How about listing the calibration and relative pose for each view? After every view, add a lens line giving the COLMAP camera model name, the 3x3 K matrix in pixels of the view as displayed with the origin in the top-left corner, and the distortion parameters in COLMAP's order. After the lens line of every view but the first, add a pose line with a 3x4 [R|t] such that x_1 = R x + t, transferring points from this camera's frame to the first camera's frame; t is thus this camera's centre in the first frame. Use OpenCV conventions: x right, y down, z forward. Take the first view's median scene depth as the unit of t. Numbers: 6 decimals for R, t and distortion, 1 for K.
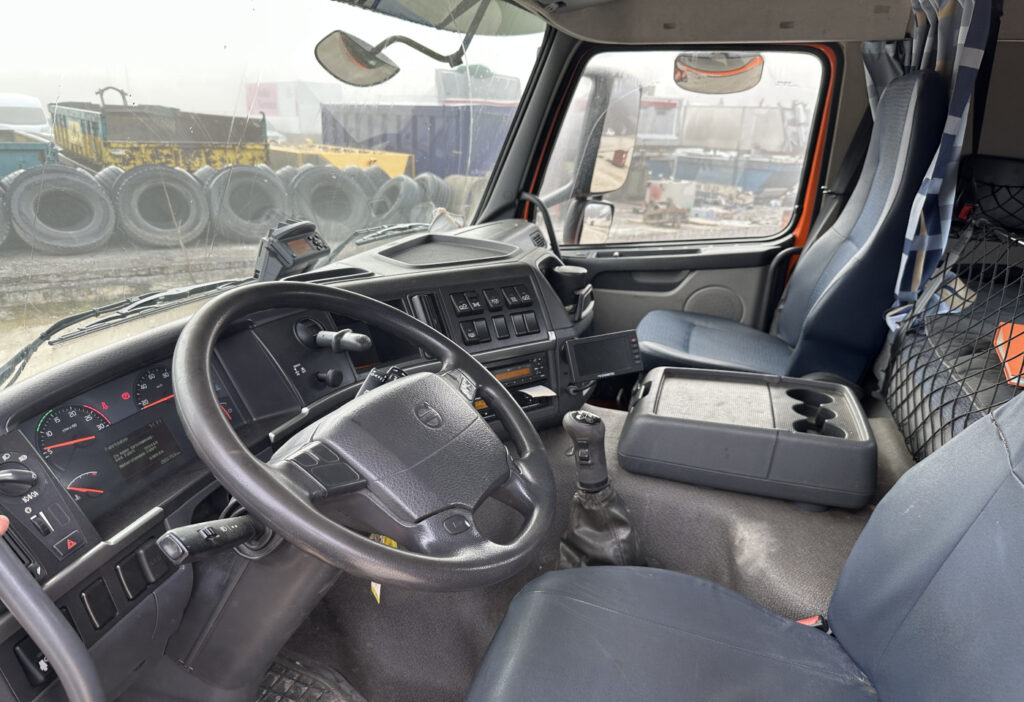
lens RADIAL K [[720.6, 0, 516.8], [0, 720.6, 358.3], [0, 0, 1]] dist [0.032382, -0.043411]
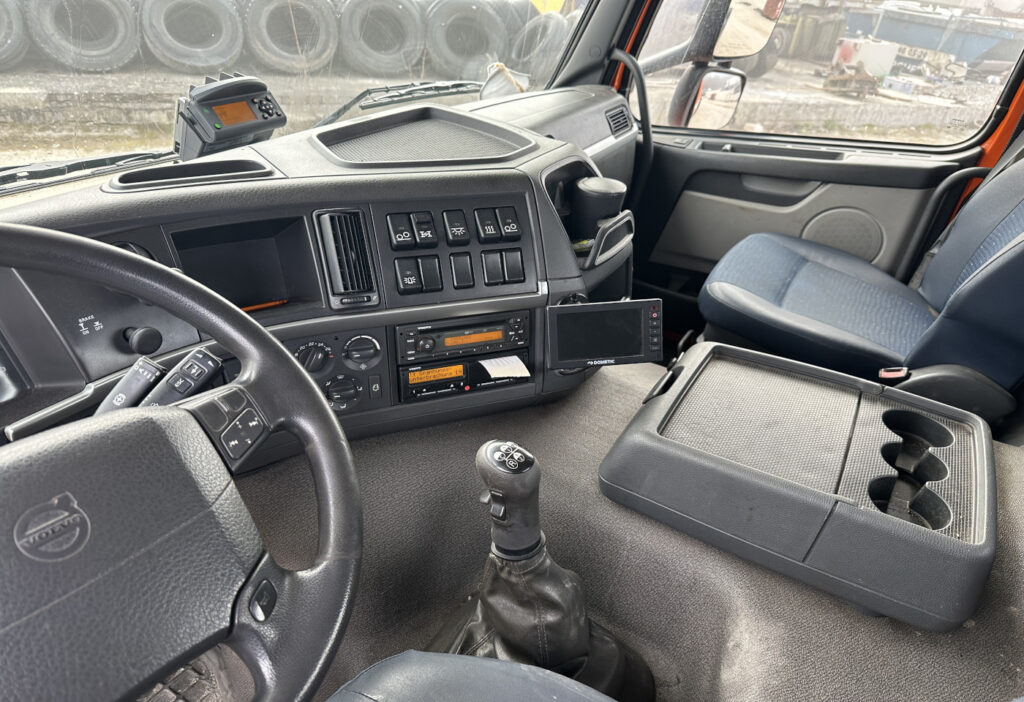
lens RADIAL K [[720.6, 0, 499.2], [0, 720.6, 401.2], [0, 0, 1]] dist [0.032382, -0.043411]
pose [[0.972127, 0.163706, -0.167840, 0.089487], [-0.118038, 0.960257, 0.252929, -0.061010], [0.202576, -0.226067, 0.952815, 0.190483]]
